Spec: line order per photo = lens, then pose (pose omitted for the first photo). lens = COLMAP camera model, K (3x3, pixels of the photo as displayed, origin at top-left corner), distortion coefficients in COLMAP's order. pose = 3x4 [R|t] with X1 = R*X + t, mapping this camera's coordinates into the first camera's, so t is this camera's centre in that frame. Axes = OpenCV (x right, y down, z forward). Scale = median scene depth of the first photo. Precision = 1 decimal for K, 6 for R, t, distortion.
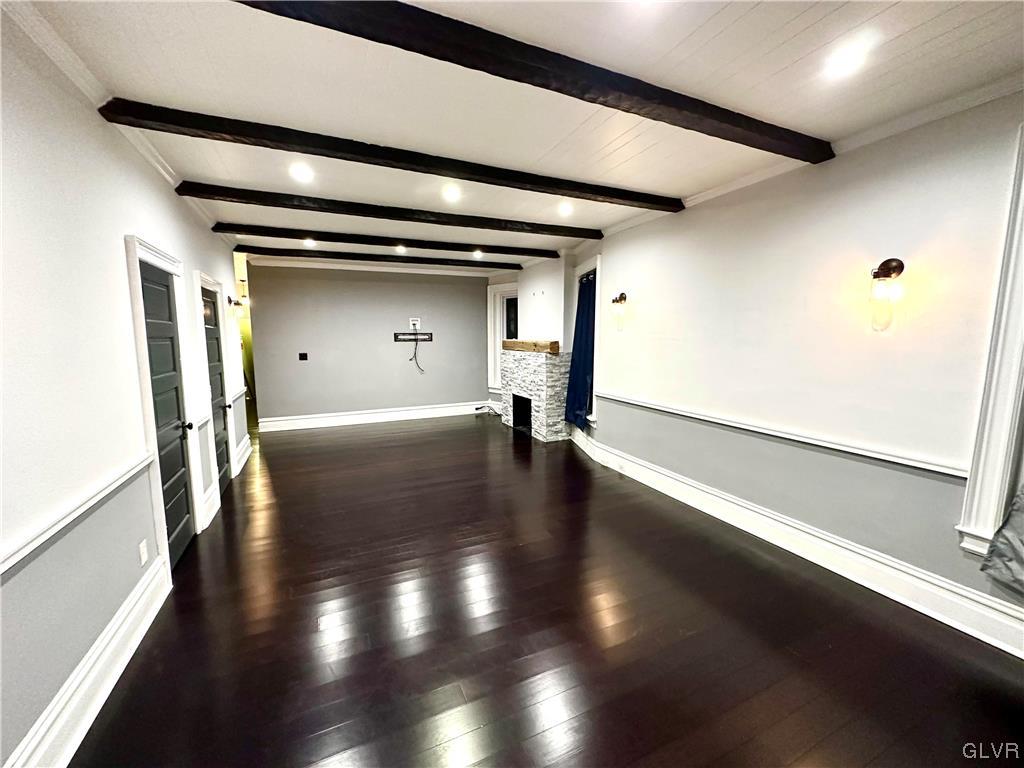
lens RADIAL K [[409.6, 0, 512.0], [0, 409.6, 384.0], [0, 0, 1]] dist [-0.000922, 0.000278]
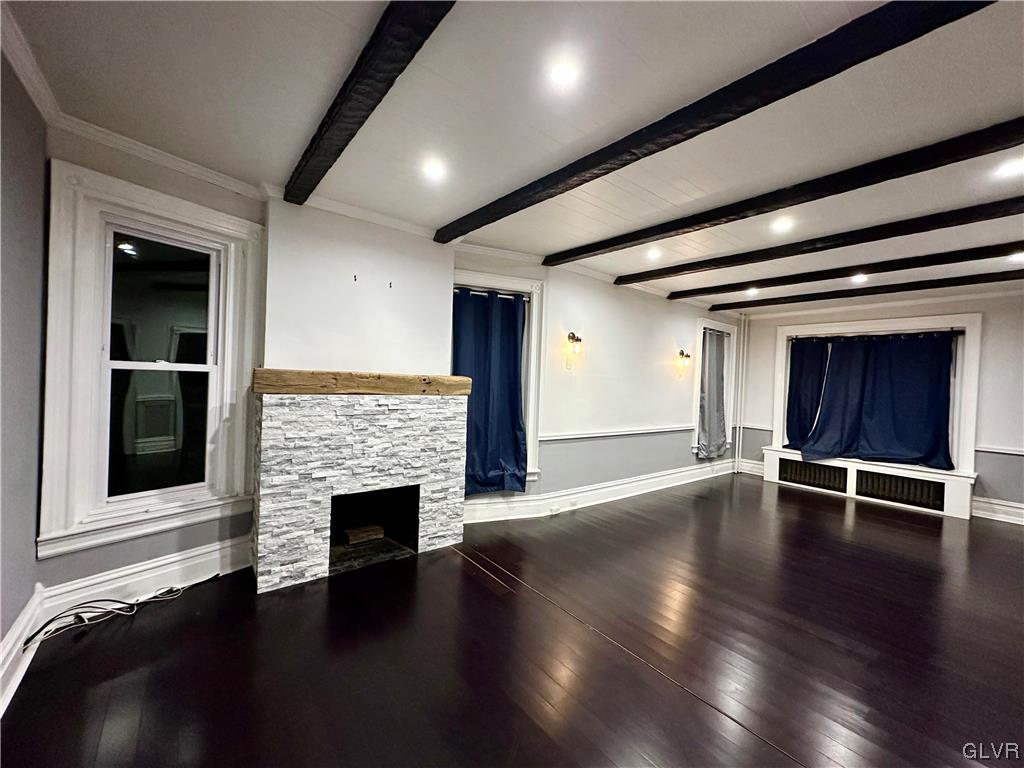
lens RADIAL K [[409.6, 0, 512.0], [0, 409.6, 384.0], [0, 0, 1]] dist [-0.000922, 0.000278]
pose [[-0.210459, -0.030745, 0.977119, -0.512006], [0.076277, 0.995942, 0.047766, -0.112526], [-0.974622, 0.084585, -0.207260, 1.018710]]
